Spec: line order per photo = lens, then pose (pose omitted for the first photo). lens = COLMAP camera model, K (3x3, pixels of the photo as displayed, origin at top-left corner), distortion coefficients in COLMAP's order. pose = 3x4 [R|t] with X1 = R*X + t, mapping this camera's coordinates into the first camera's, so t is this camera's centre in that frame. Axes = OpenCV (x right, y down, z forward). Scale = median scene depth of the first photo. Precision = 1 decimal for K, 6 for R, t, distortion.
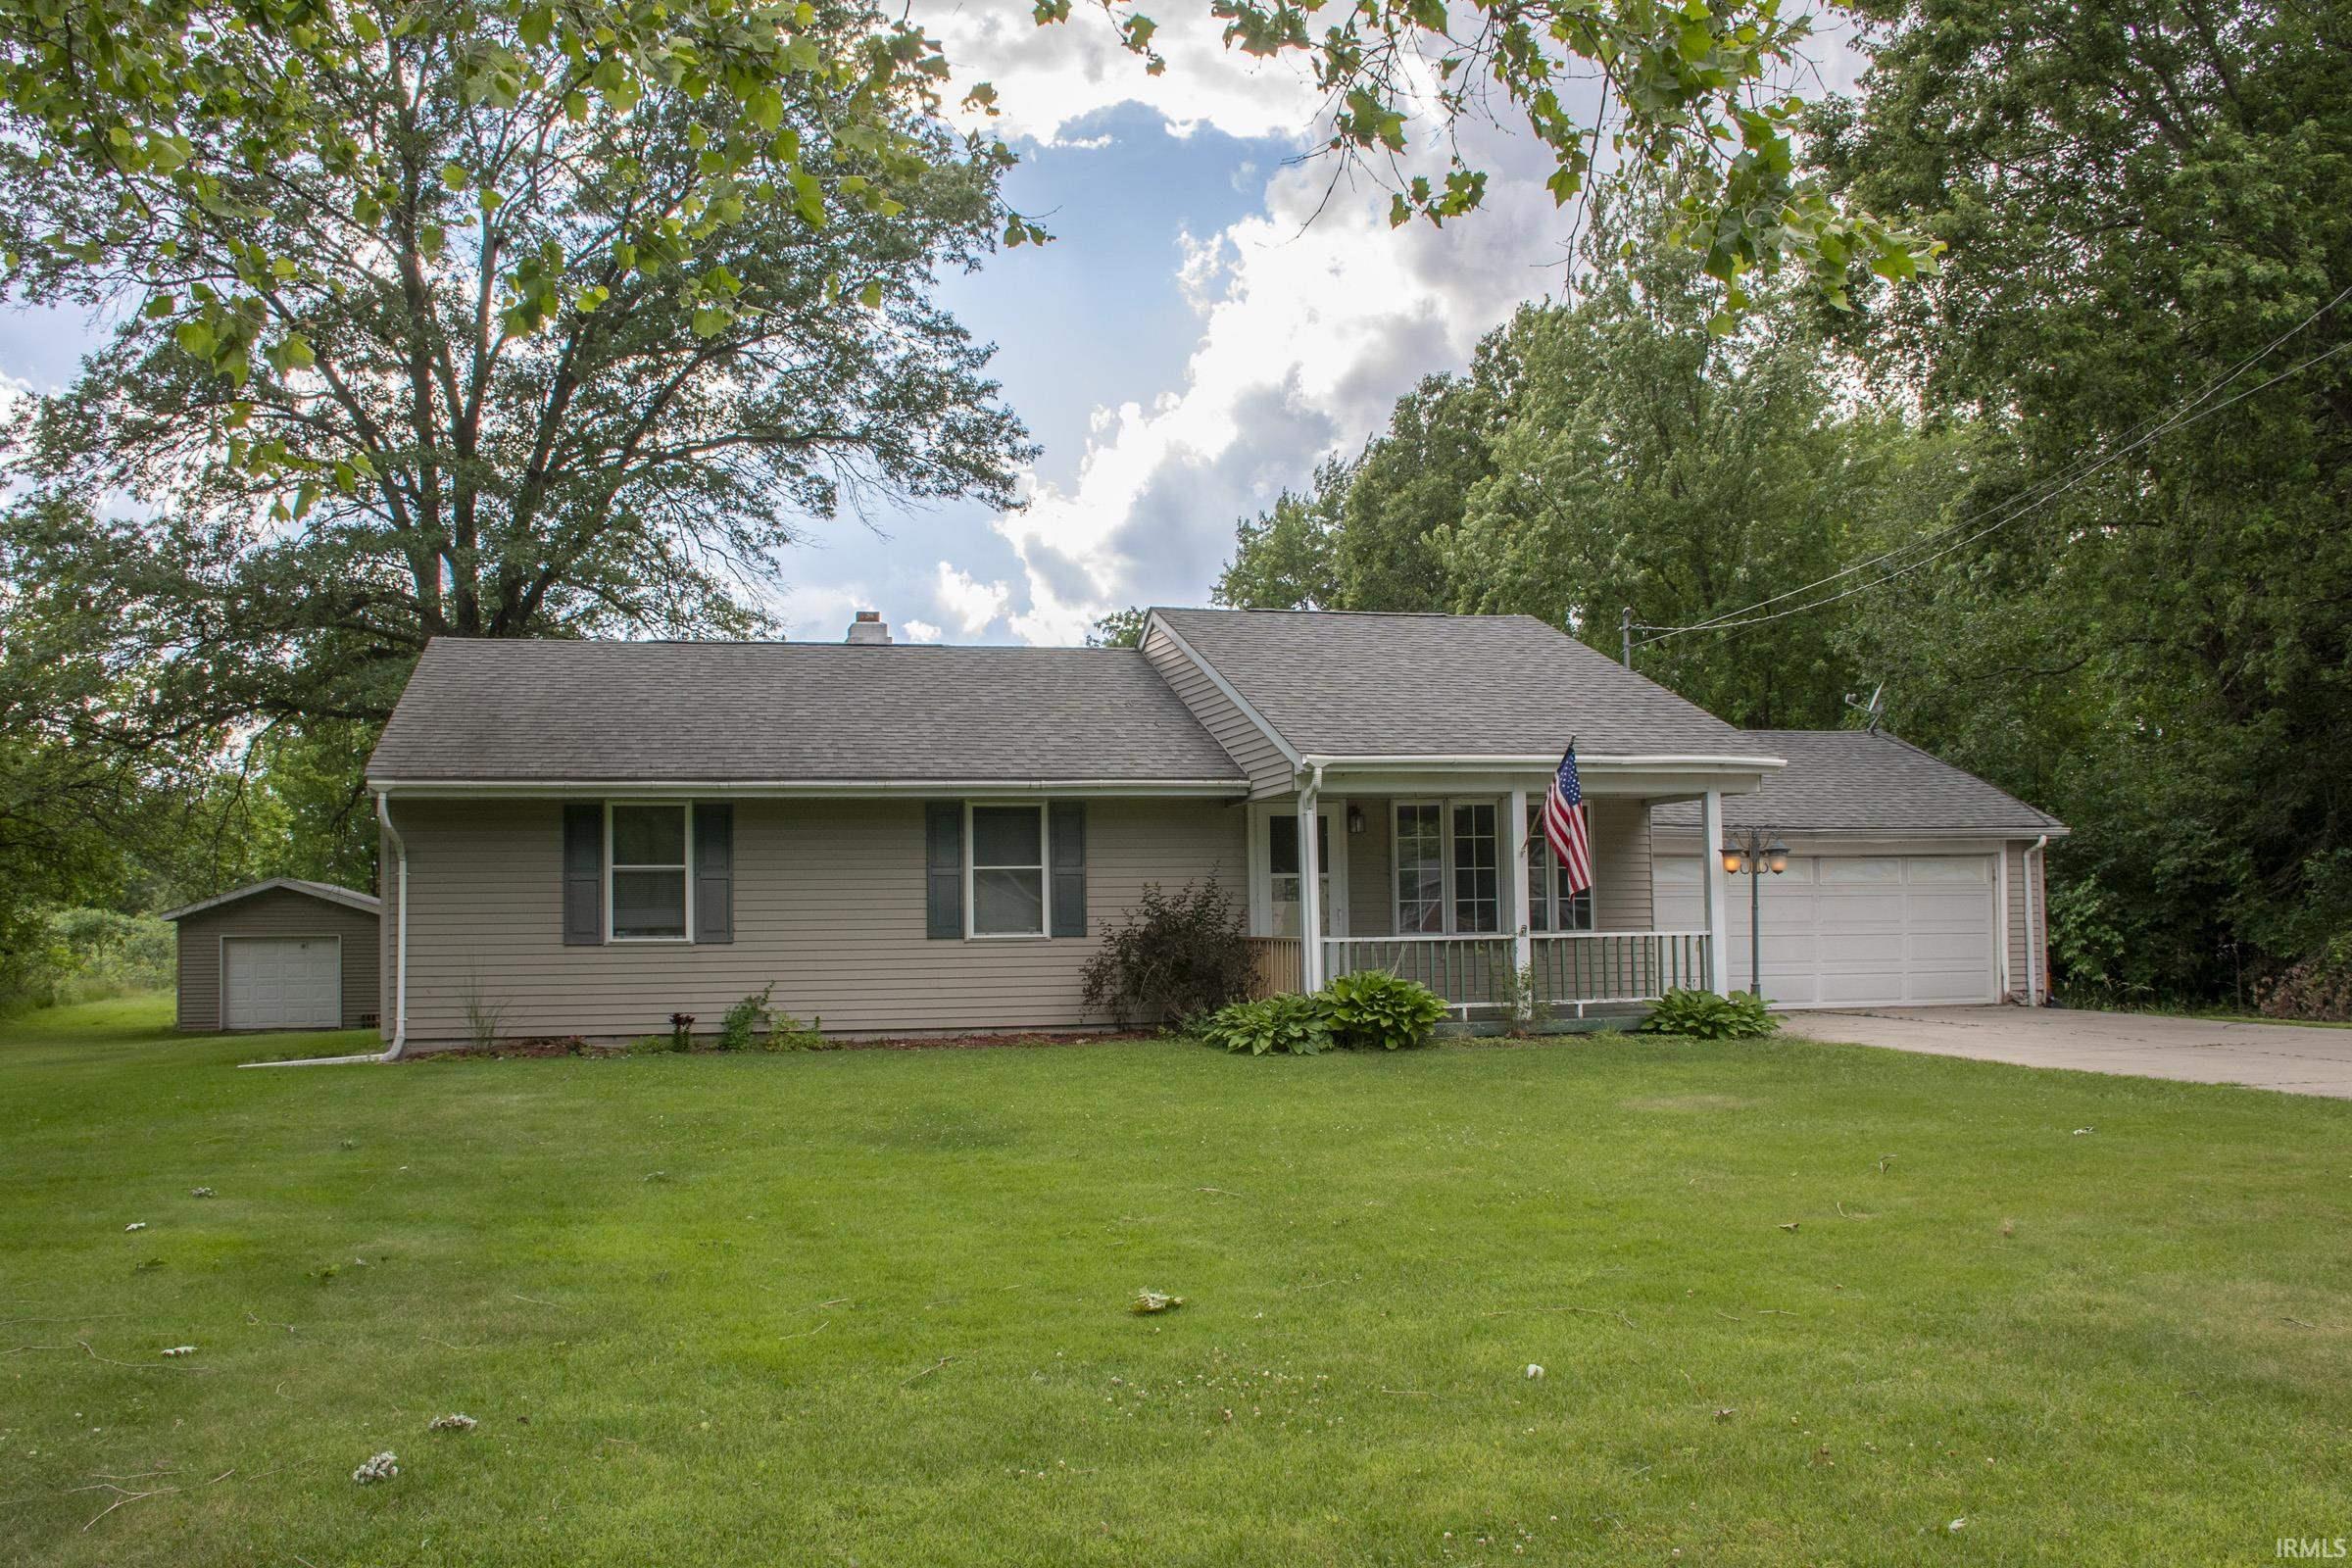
lens RADIAL K [[2003.4, 0, 1176.0], [0, 2003.4, 784.0], [0, 0, 1]] dist [-0.096875, 0.003797]
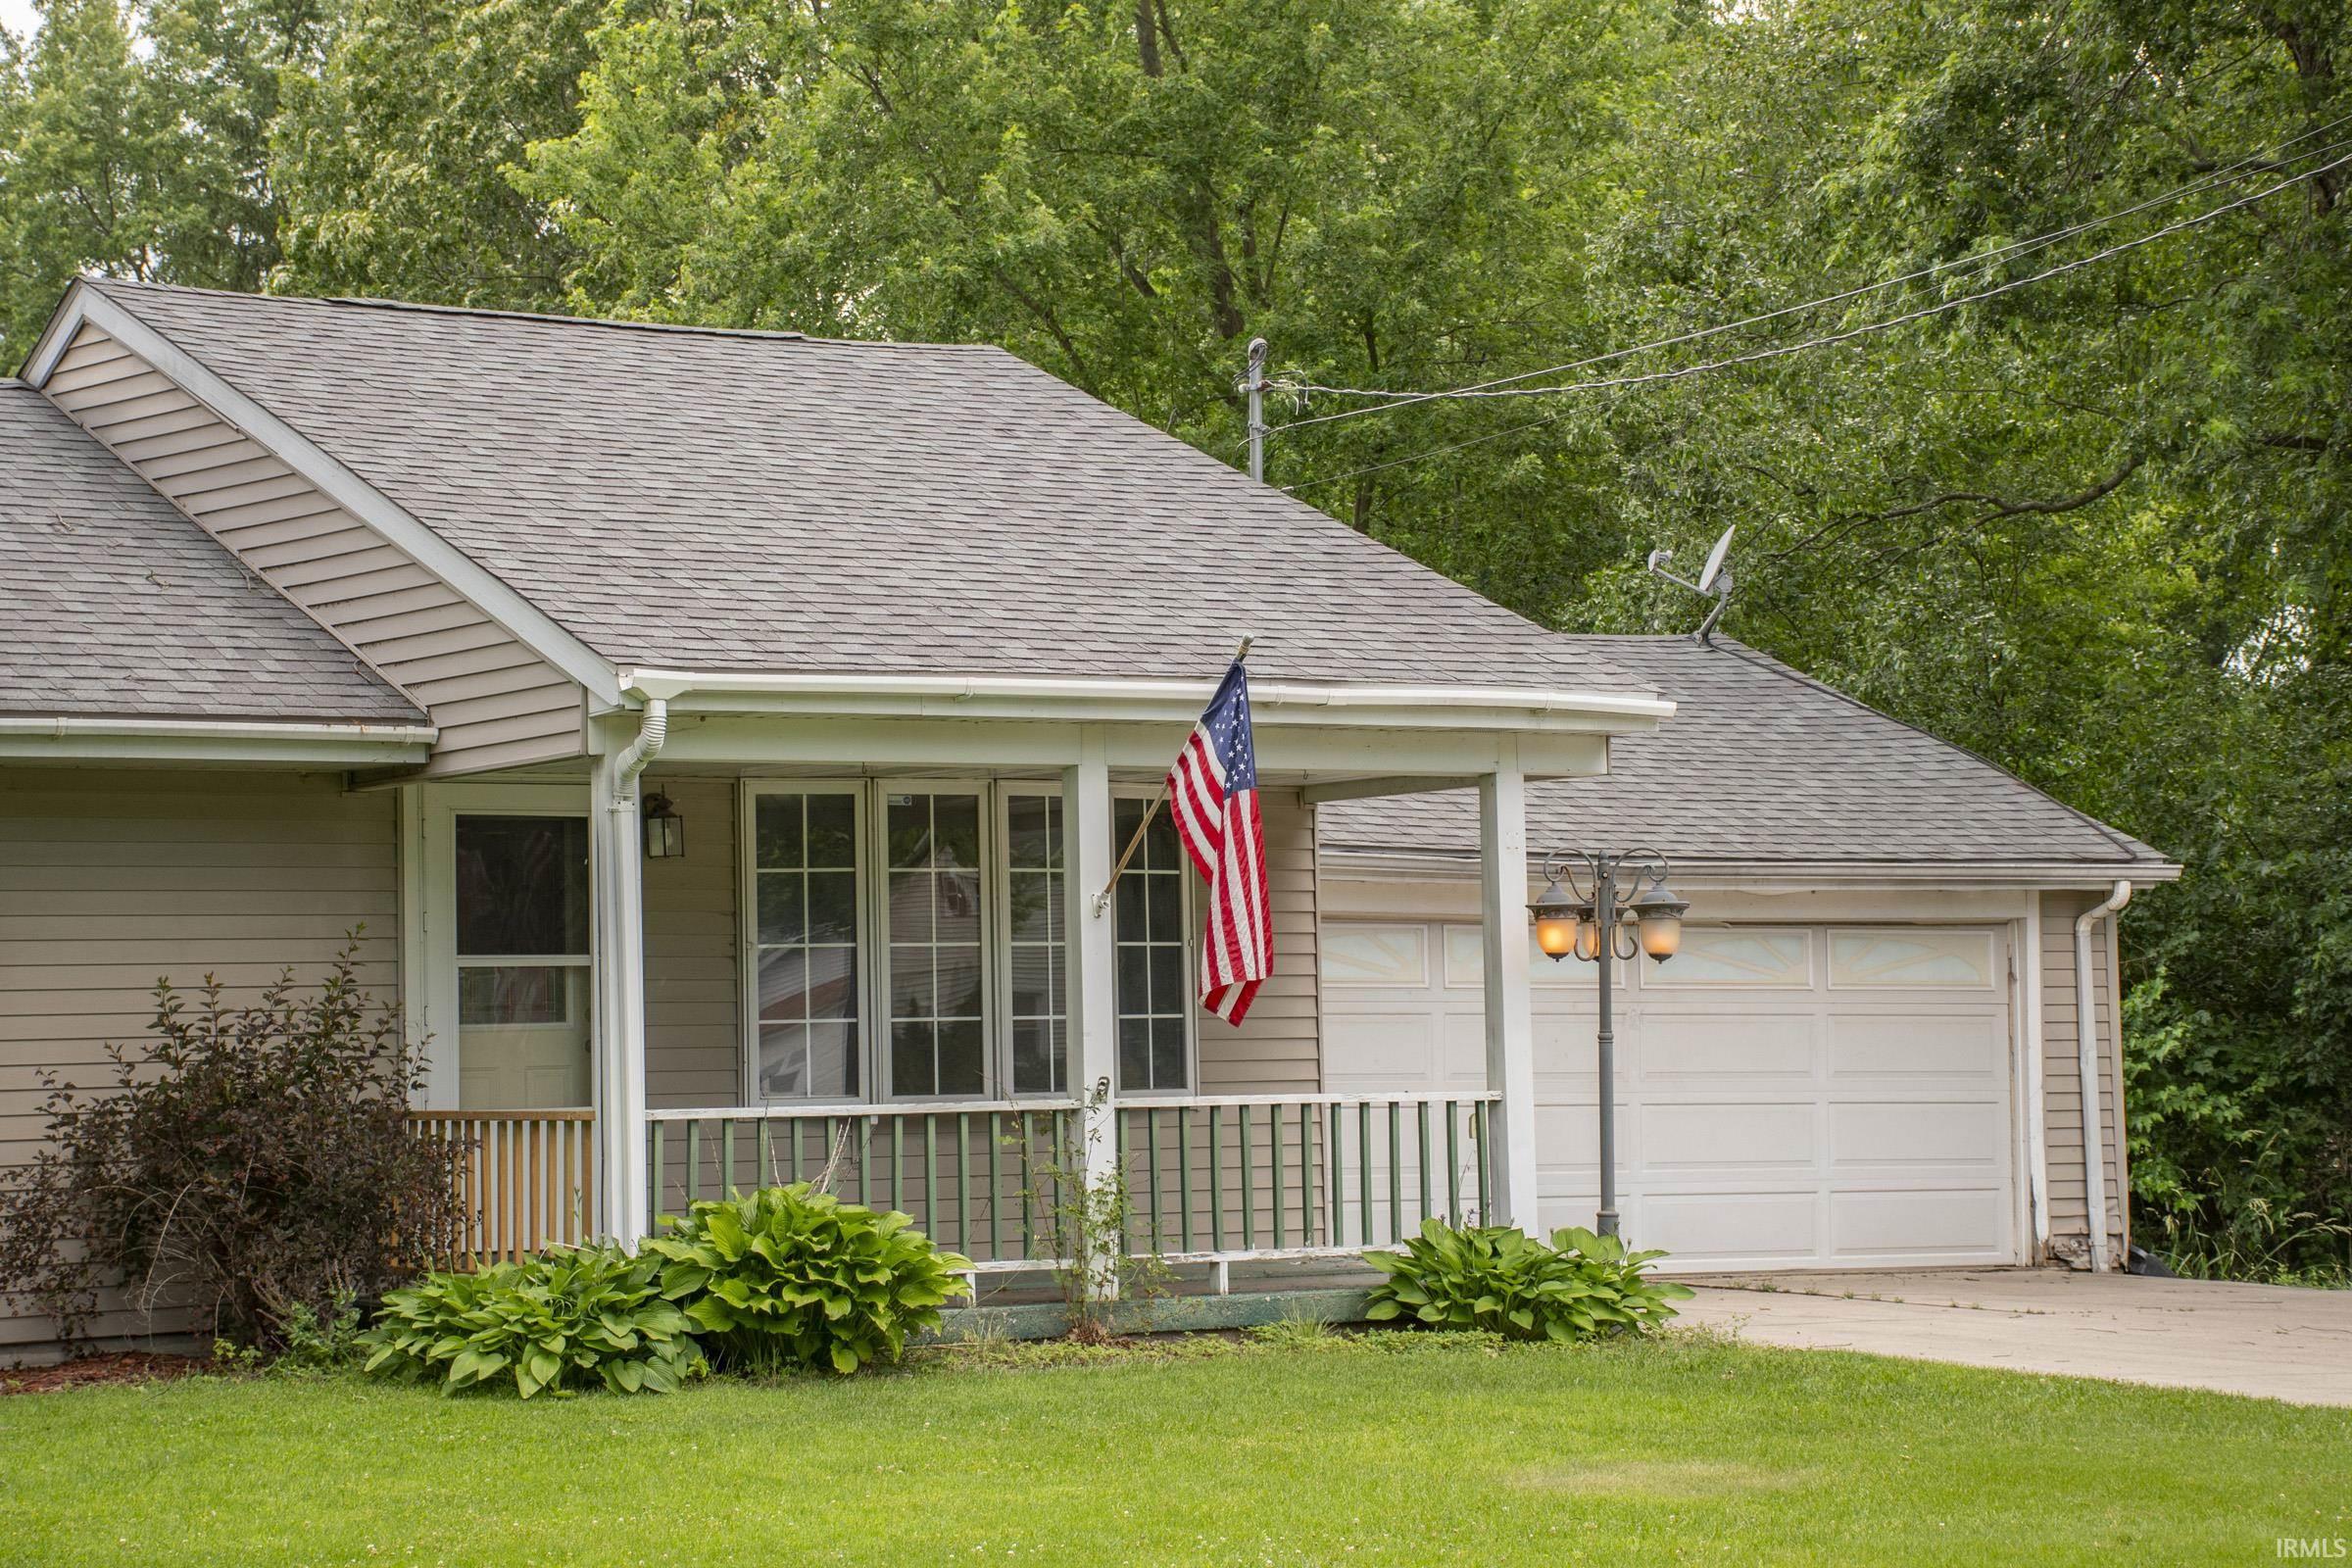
lens RADIAL K [[4987.0, 0, 1176.0], [0, 4987.0, 784.0], [0, 0, 1]] dist [0.455507, 0.185680]
pose [[0.954635, 0.014499, 0.297427, -0.126596], [-0.017342, 0.999826, 0.006920, 0.000140], [-0.297274, -0.011764, 0.954720, -0.025993]]
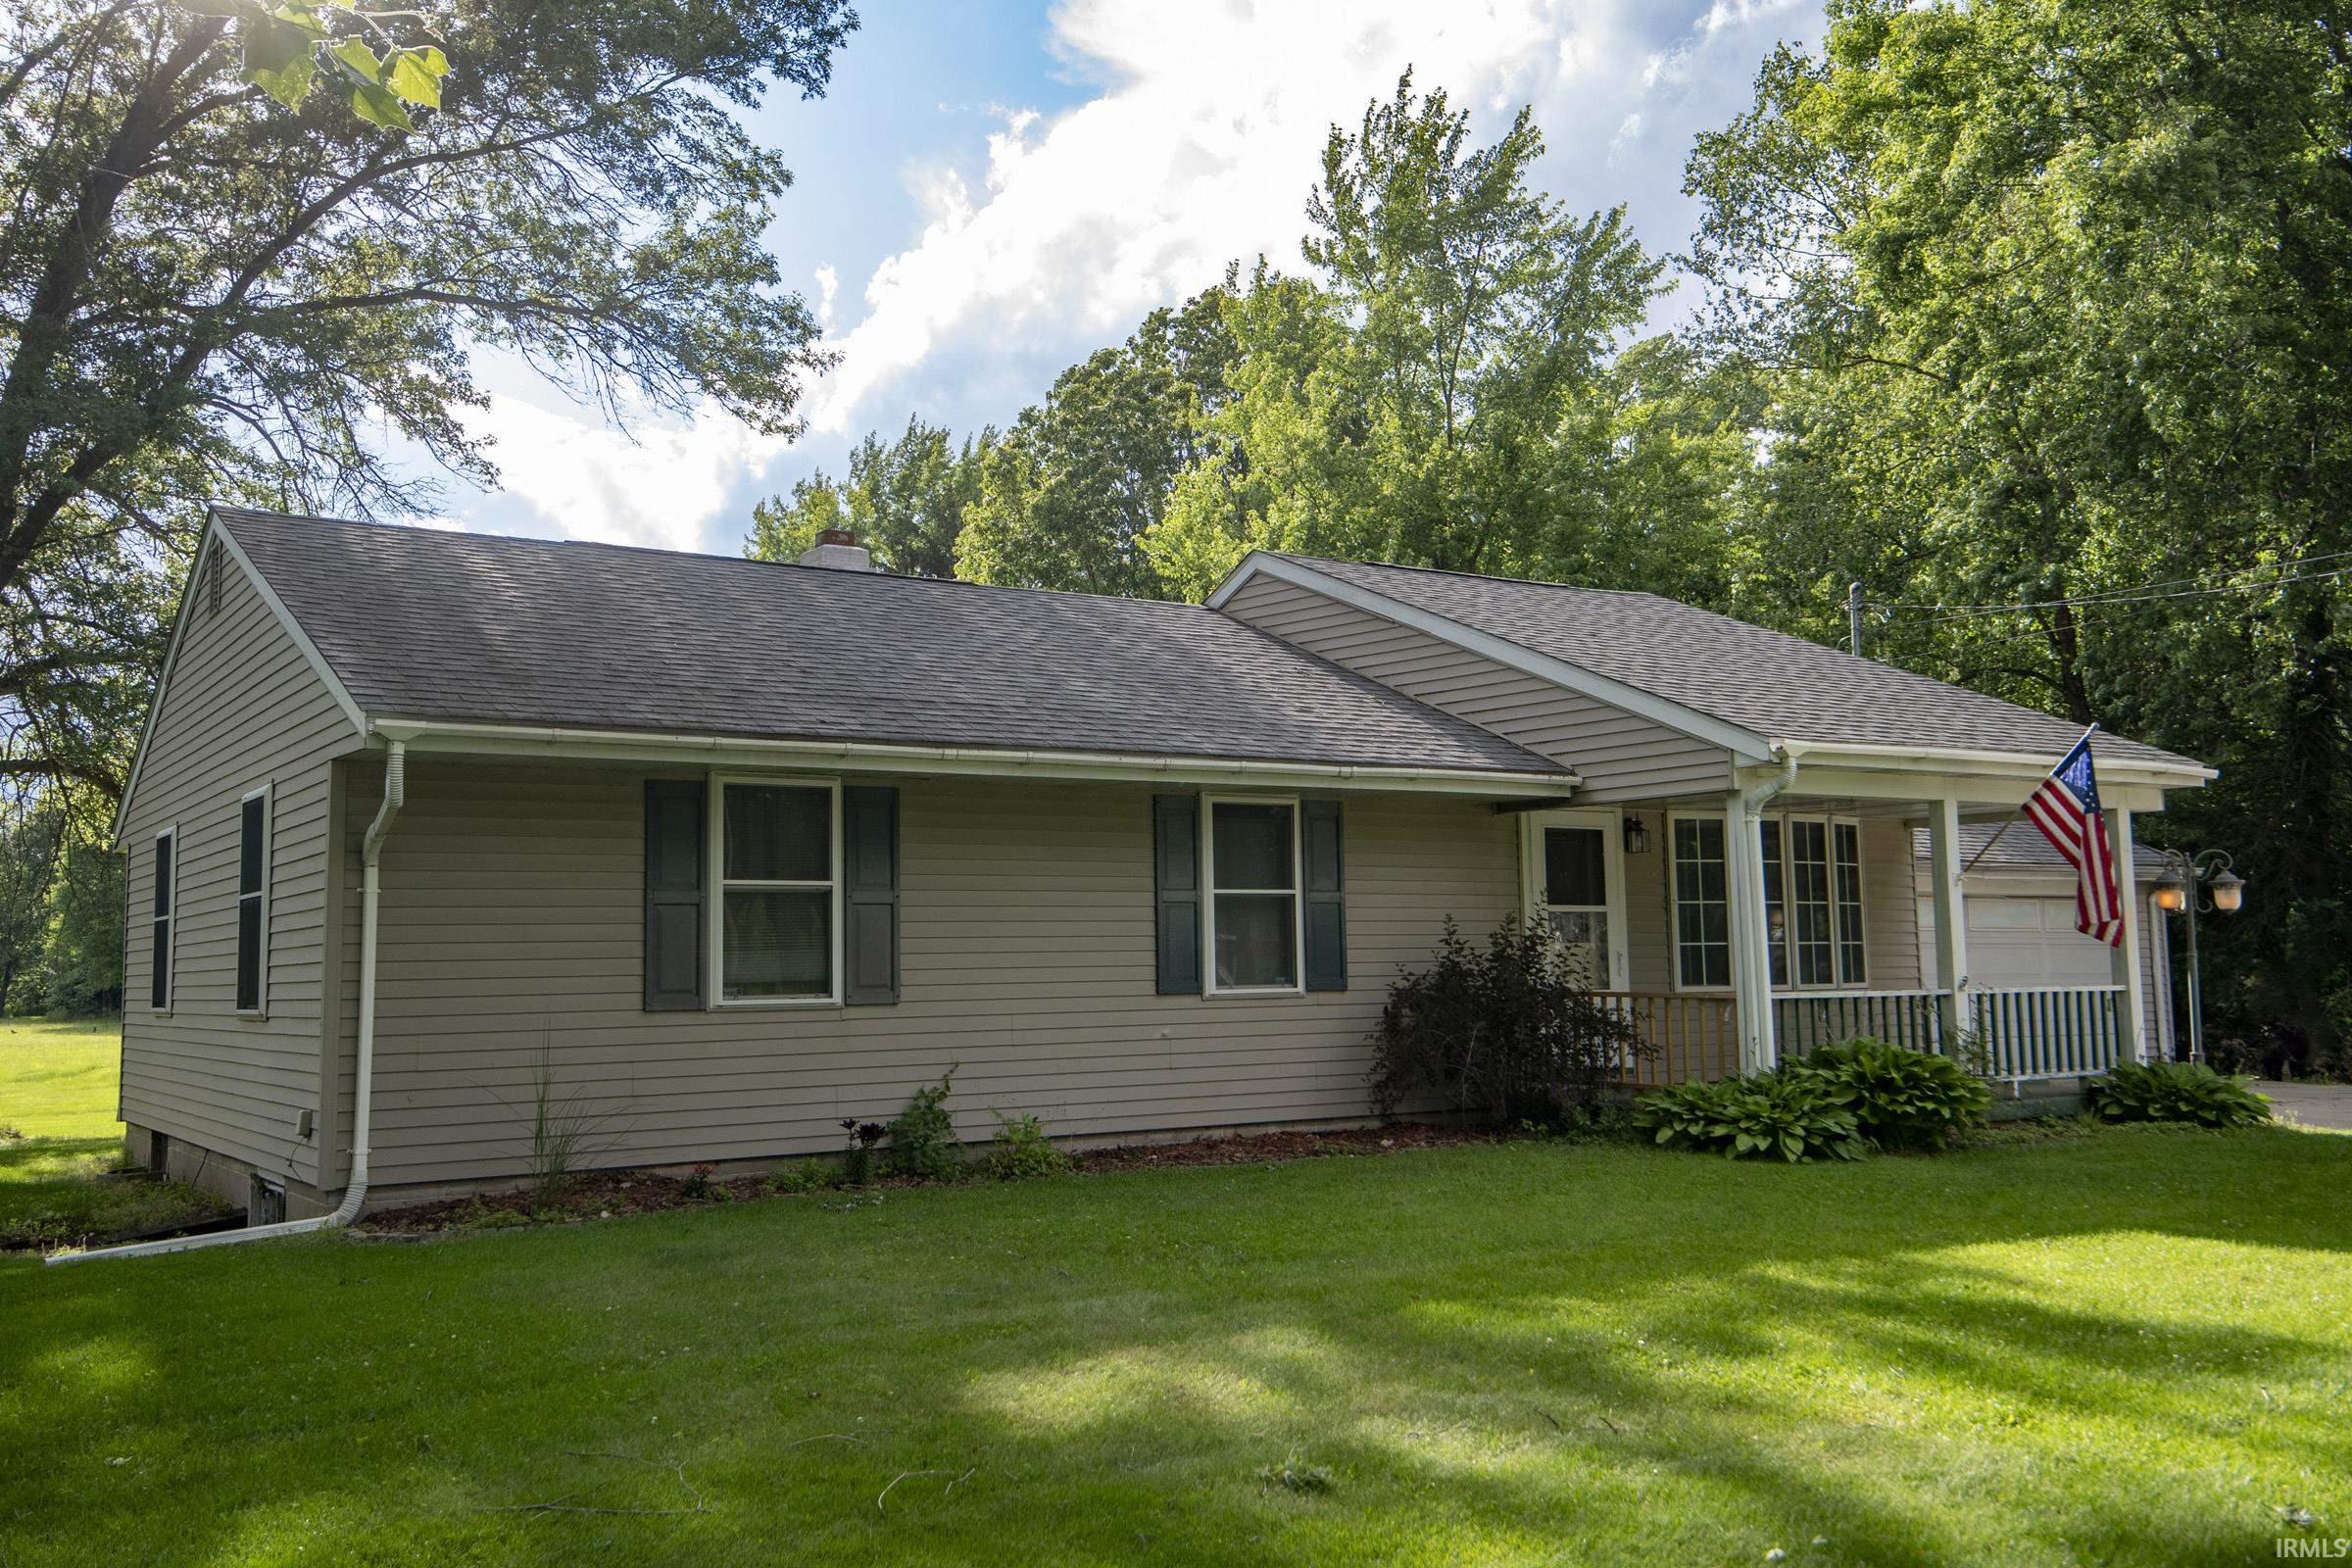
lens RADIAL K [[2083.9, 0, 1189.9], [0, 2083.9, 791.5], [0, 0, 1]] dist [0.087014, -0.004197]
pose [[0.939675, 0.028693, 0.340863, -0.364386], [-0.022387, 0.999498, -0.022419, 0.024484], [-0.341335, 0.013436, 0.939846, 0.338295]]
